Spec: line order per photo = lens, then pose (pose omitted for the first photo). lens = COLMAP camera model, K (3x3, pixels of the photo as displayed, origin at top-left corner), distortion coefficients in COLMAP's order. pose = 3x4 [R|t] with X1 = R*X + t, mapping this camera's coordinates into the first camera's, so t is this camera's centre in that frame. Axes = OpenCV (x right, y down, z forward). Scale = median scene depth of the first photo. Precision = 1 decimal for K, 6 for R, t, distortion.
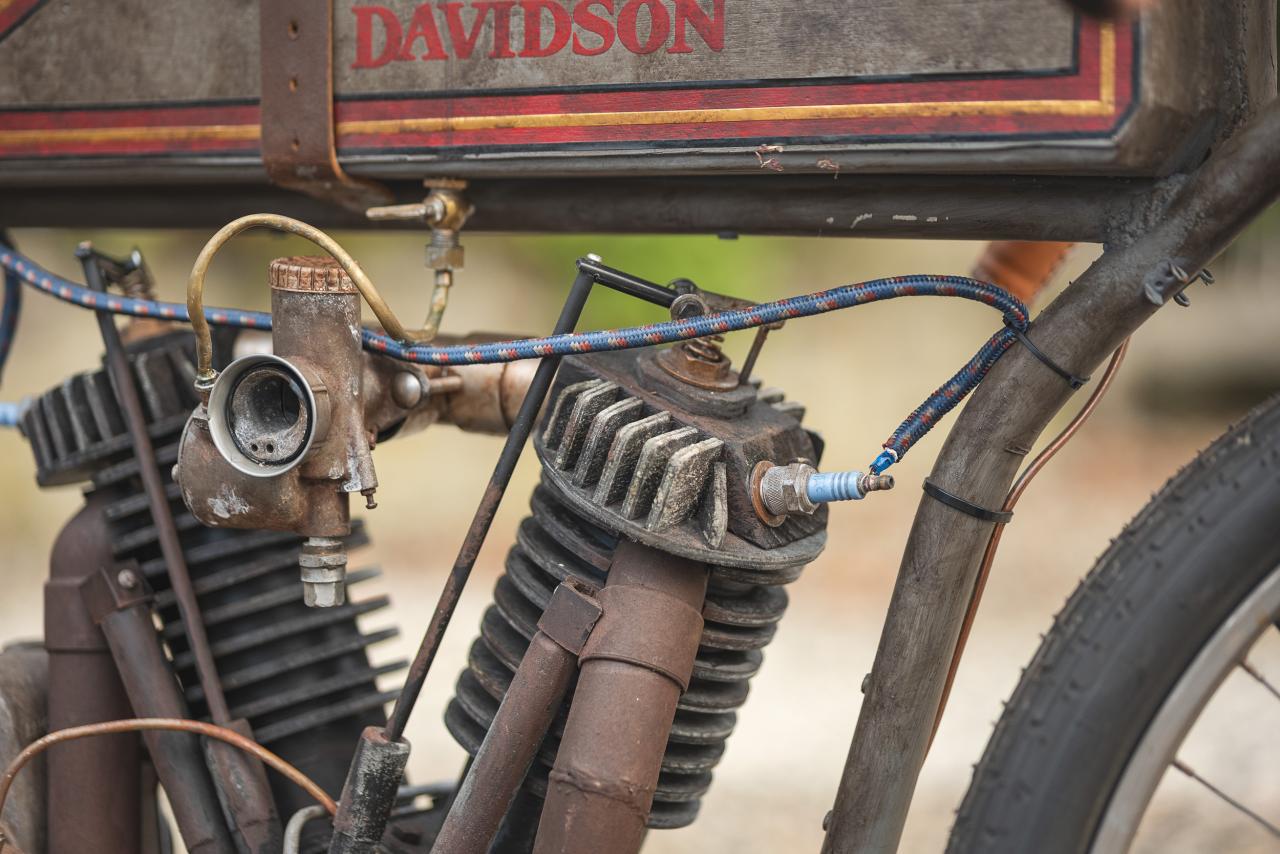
lens RADIAL K [[3229.5, 0, 685.1], [0, 3229.5, 466.2], [0, 0, 1]] dist [-0.015031, 0.174943]
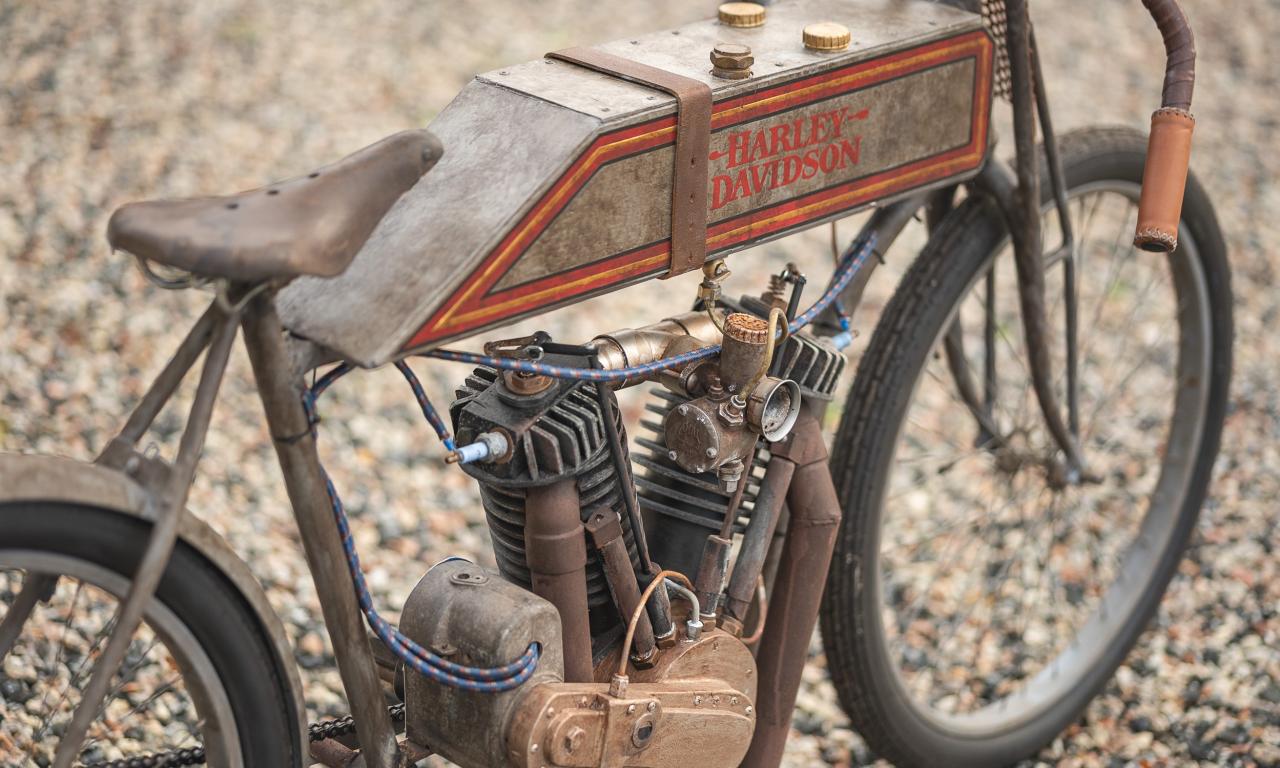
lens RADIAL K [[3120.1, 0, 609.3], [0, 3120.1, 385.6], [0, 0, 1]] dist [-0.025556, -0.046892]
pose [[0.265037, -0.353329, 0.897170, -1.730606], [0.009562, 0.931362, 0.363969, -0.672028], [-0.964191, -0.087887, 0.250224, 0.609883]]
